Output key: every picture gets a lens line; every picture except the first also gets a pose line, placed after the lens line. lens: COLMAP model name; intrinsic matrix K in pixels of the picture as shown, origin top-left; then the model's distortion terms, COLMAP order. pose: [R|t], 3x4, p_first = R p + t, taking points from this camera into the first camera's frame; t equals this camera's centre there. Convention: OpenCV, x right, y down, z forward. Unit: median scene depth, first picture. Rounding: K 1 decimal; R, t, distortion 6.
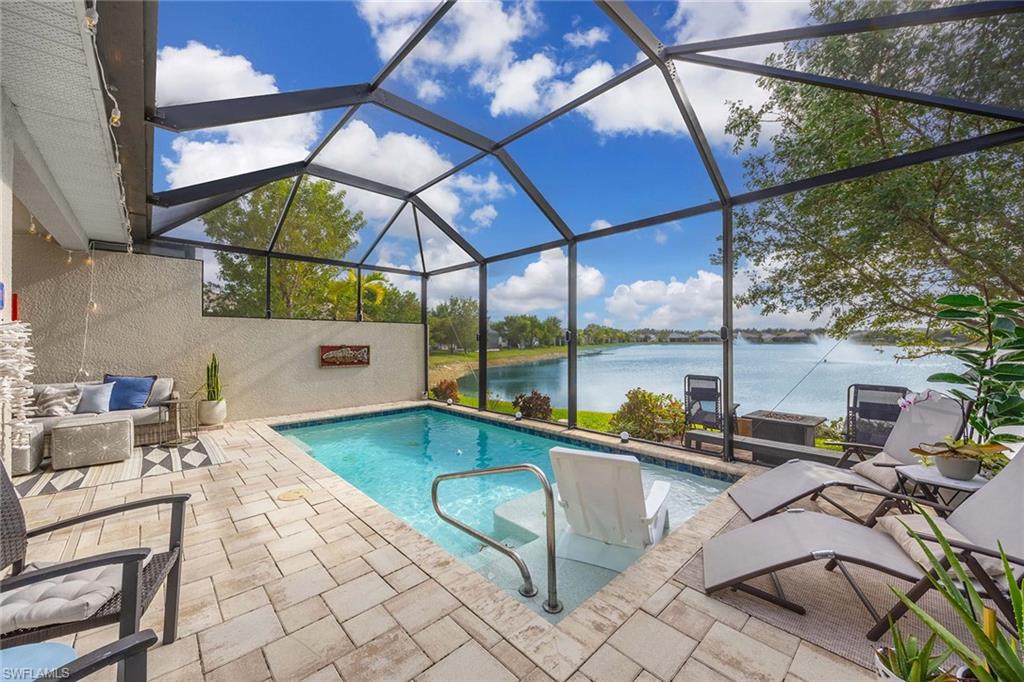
lens RADIAL K [[396.9, 0, 512.0], [0, 396.9, 341.0], [0, 0, 1]] dist [-0.001251, -0.000276]
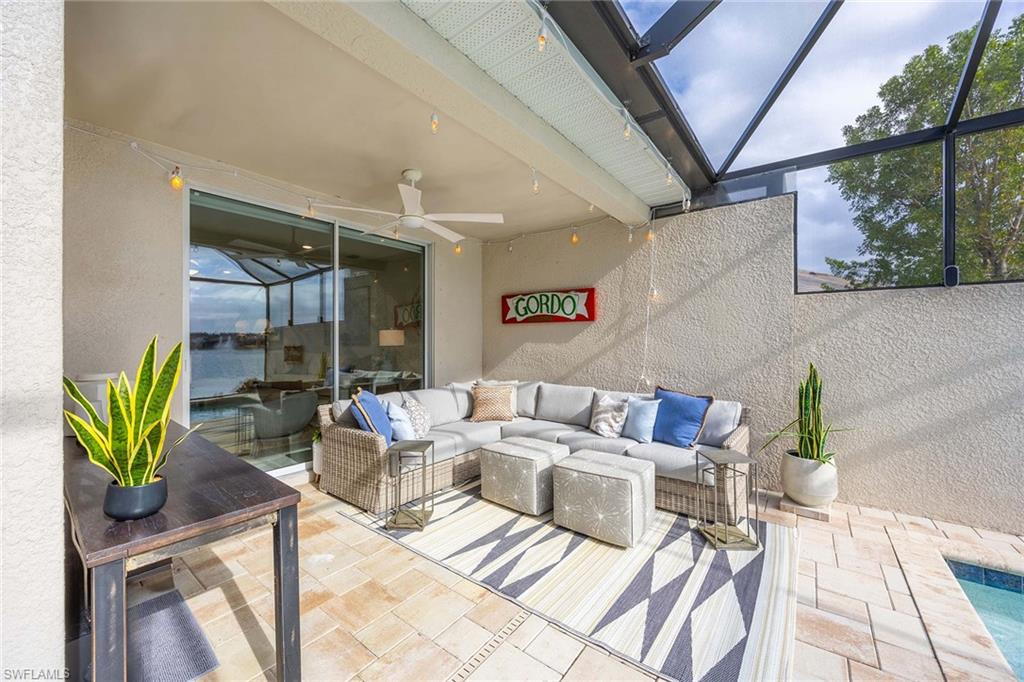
lens RADIAL K [[387.7, 0, 508.9], [0, 387.7, 339.6], [0, 0, 1]] dist [-0.003221, -0.000239]
pose [[0.164131, -0.001095, -0.986438, -0.330709], [0.001504, 0.999998, -0.000860, 0.000118], [0.986437, -0.001342, 0.164133, 0.542722]]
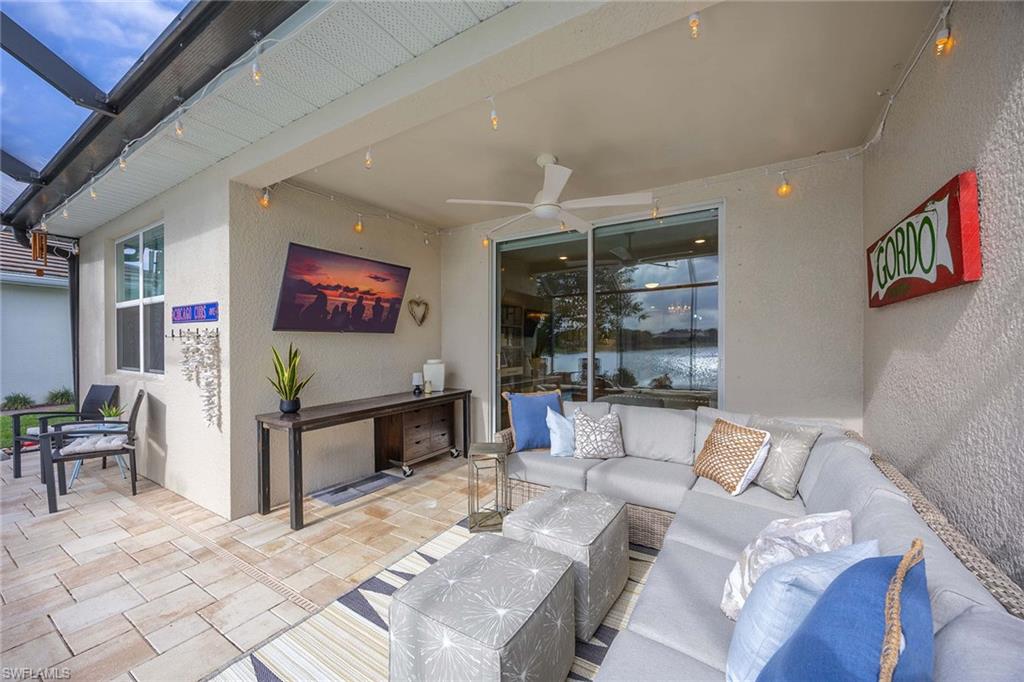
lens RADIAL K [[387.7, 0, 508.9], [0, 387.7, 339.6], [0, 0, 1]] dist [-0.003221, -0.000239]
pose [[-0.959703, -0.002119, -0.281009, -0.705560], [-0.000410, 0.999981, -0.006138, 0.000825], [0.281016, -0.005775, -0.959686, 0.962670]]
